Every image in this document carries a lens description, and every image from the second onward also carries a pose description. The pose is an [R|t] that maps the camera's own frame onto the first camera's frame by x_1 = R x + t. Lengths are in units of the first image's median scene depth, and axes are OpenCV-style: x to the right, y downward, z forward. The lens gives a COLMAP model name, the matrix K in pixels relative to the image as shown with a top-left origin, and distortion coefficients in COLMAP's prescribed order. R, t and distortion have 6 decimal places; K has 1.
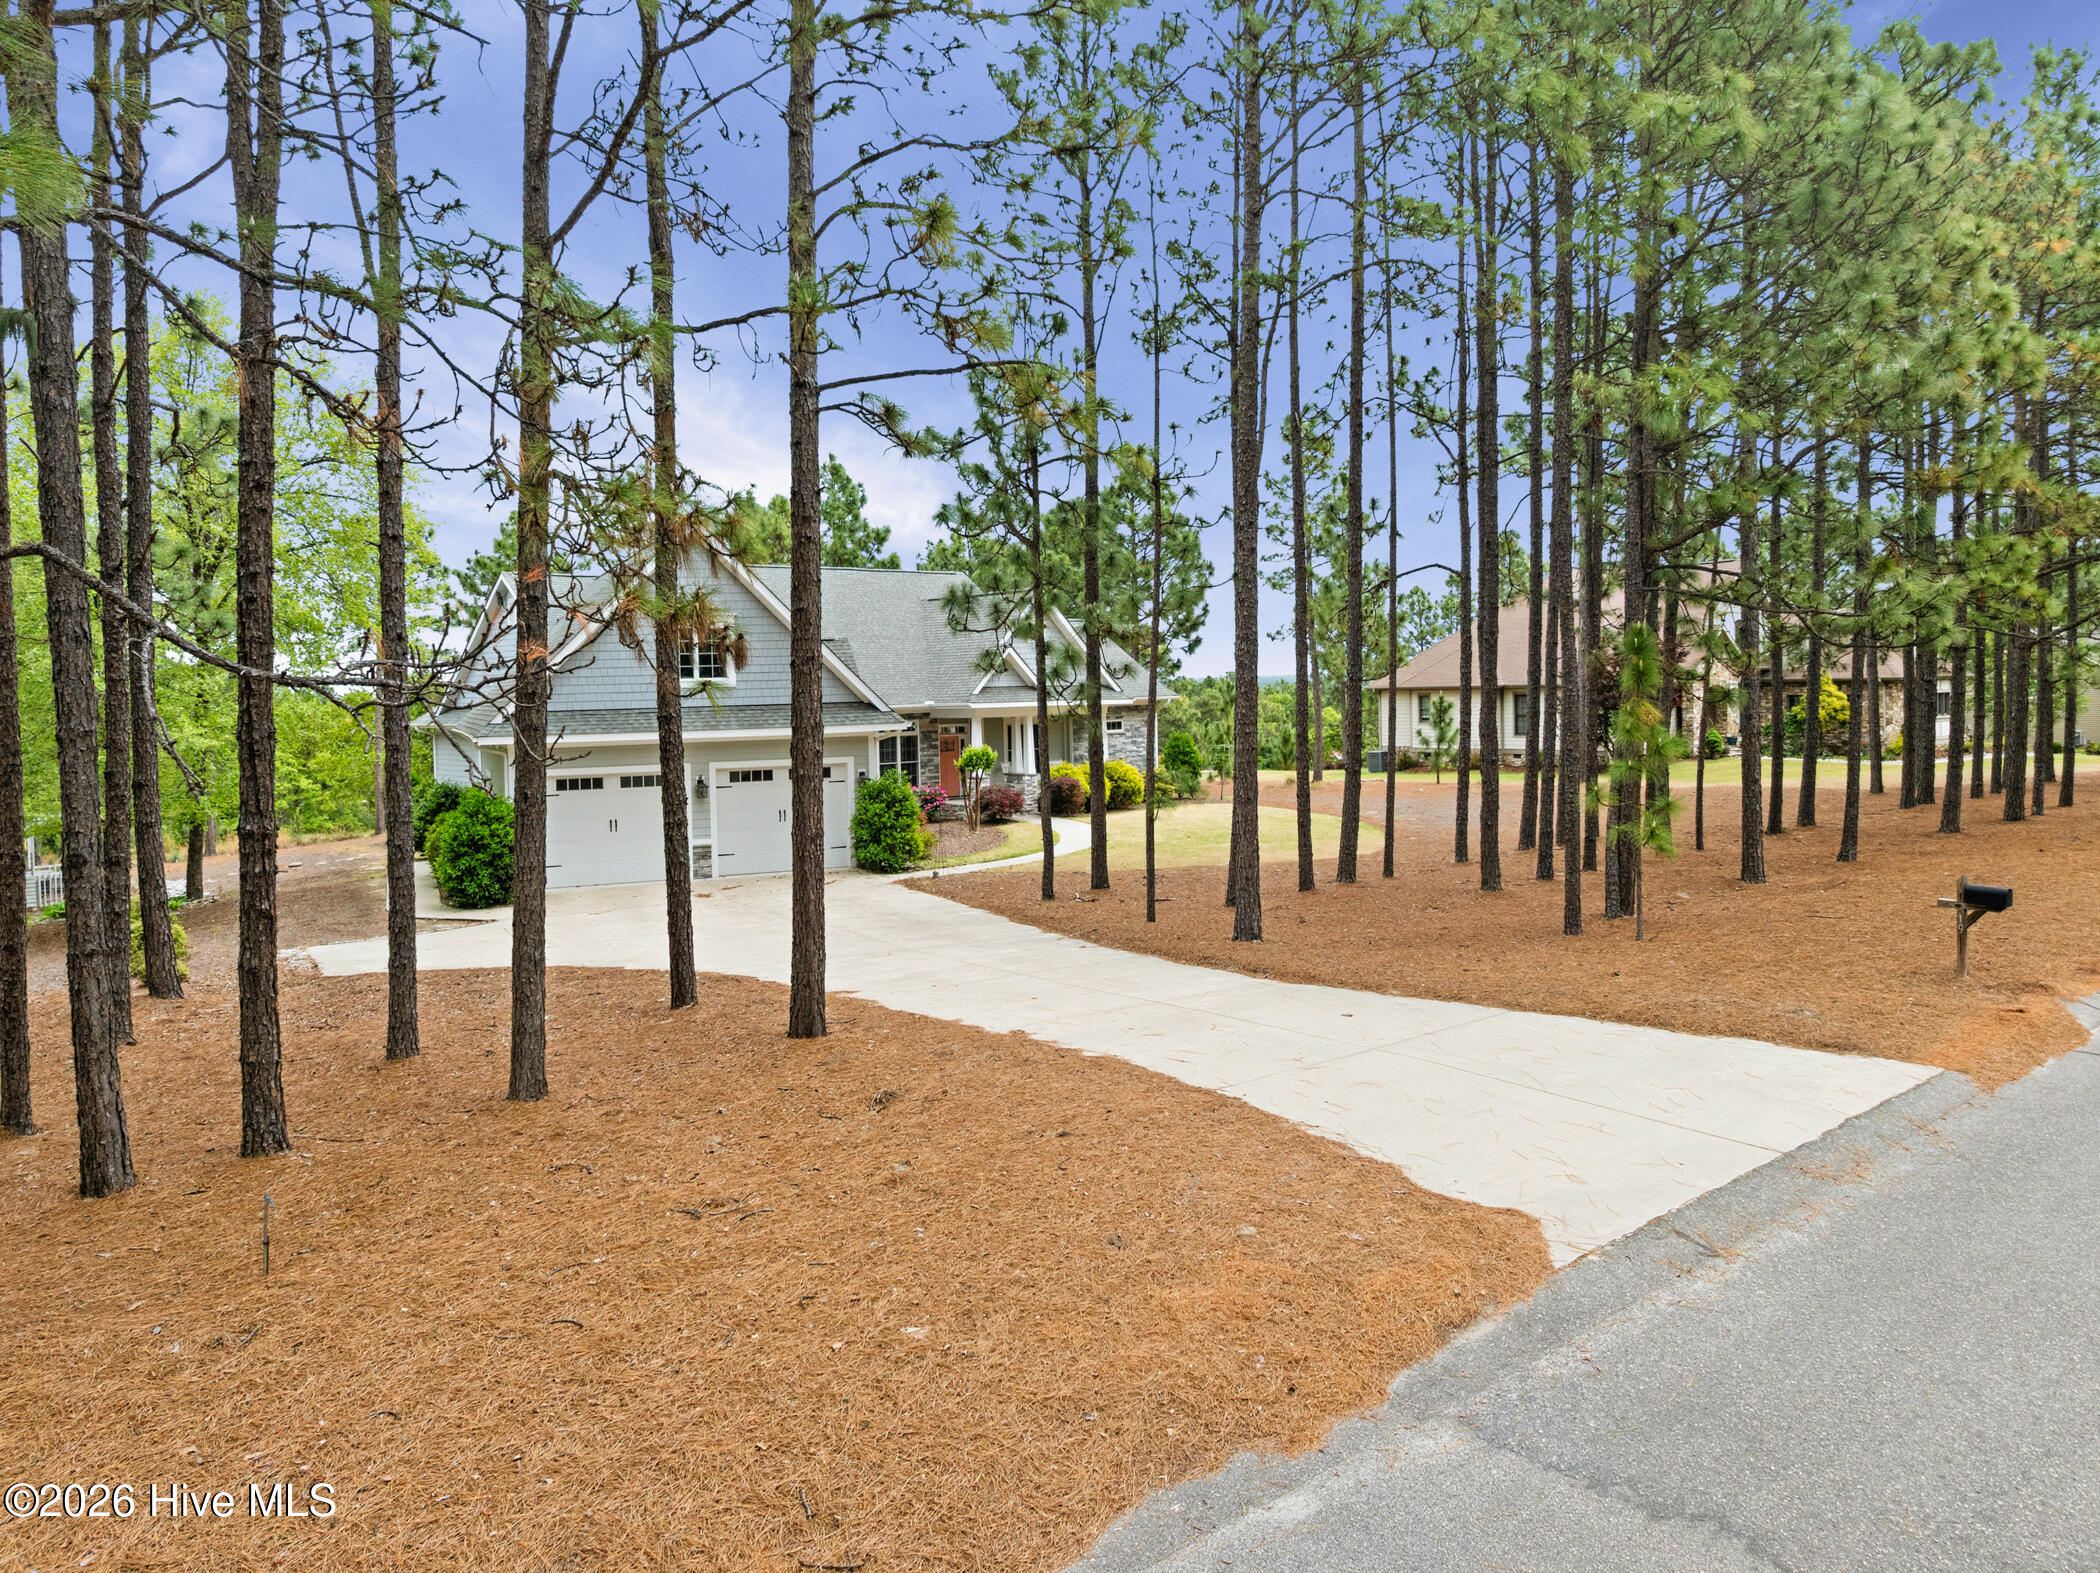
lens RADIAL K [[1425.6, 0, 1050.0], [0, 1425.6, 786.5], [0, 0, 1]] dist [-0.054722, -0.001534]
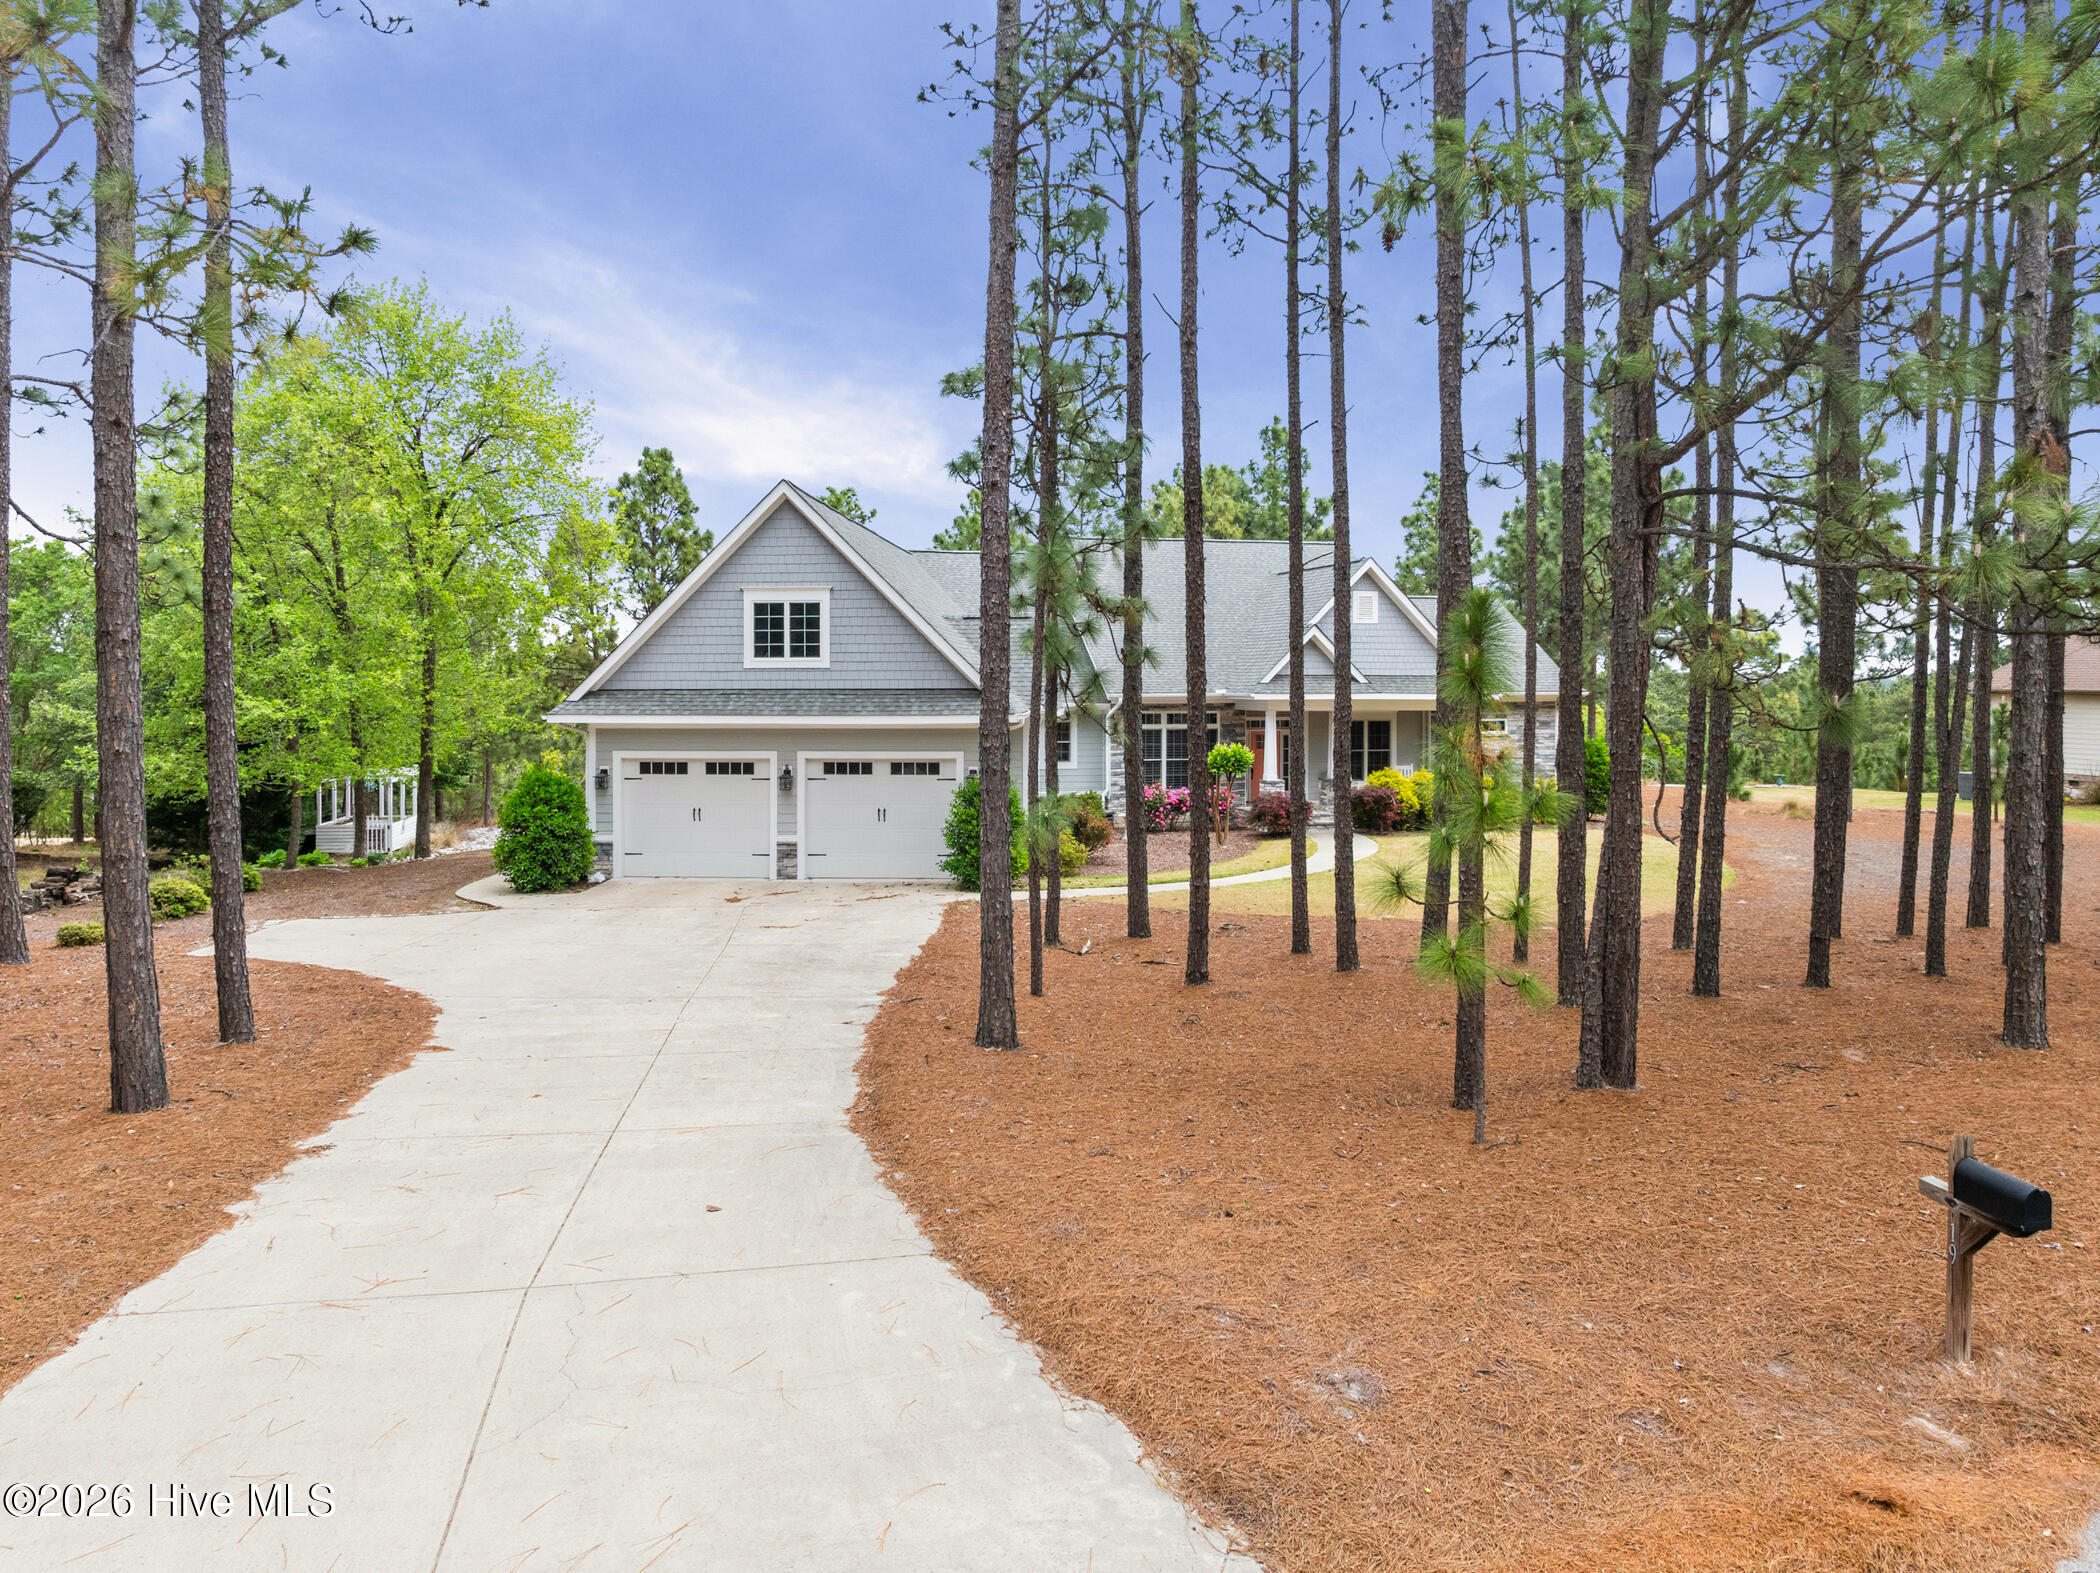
lens RADIAL K [[1450.8, 0, 1045.0], [0, 1450.8, 760.6], [0, 0, 1]] dist [-0.064148, 0.000511]
pose [[0.897436, 0.047606, -0.438569, 0.254337], [-0.050504, 0.998711, 0.005065, -0.019599], [0.438244, 0.017604, 0.898683, 0.202153]]
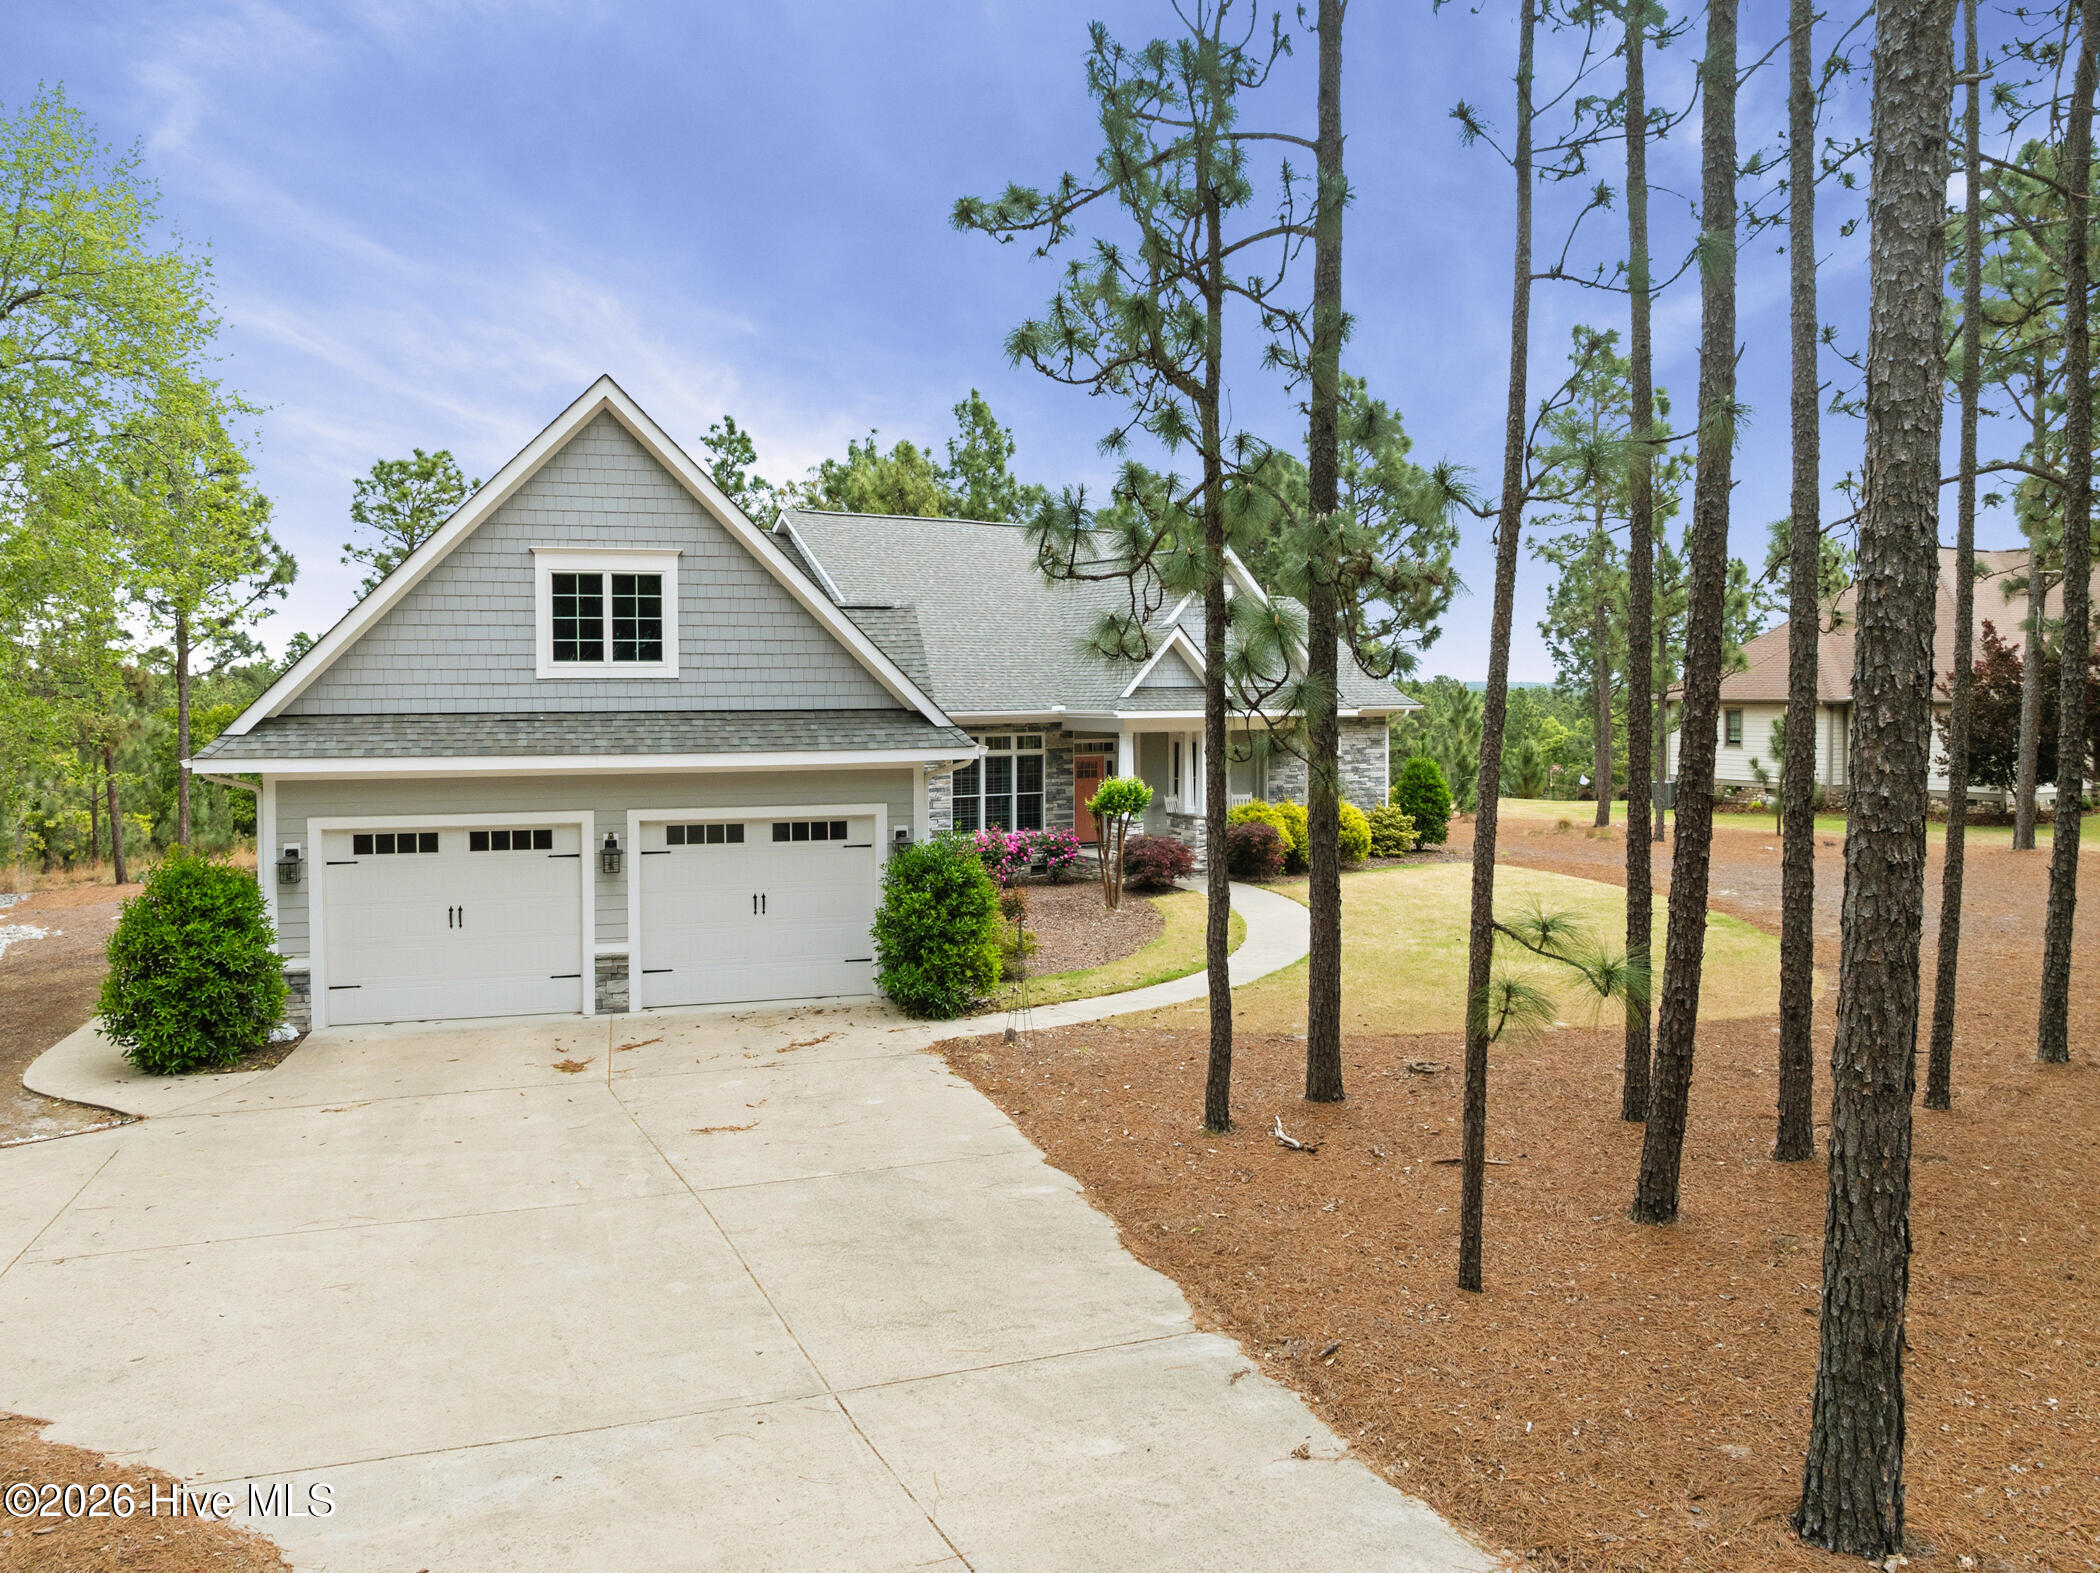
lens RADIAL K [[1486.5, 0, 1050.0], [0, 1486.5, 786.5], [0, 0, 1]] dist [-0.058989, -0.001487]
pose [[0.991666, 0.029207, -0.125485, 0.001875], [-0.029415, 0.999567, 0.000195, -0.026214], [0.125436, 0.003497, 0.992096, 0.361213]]
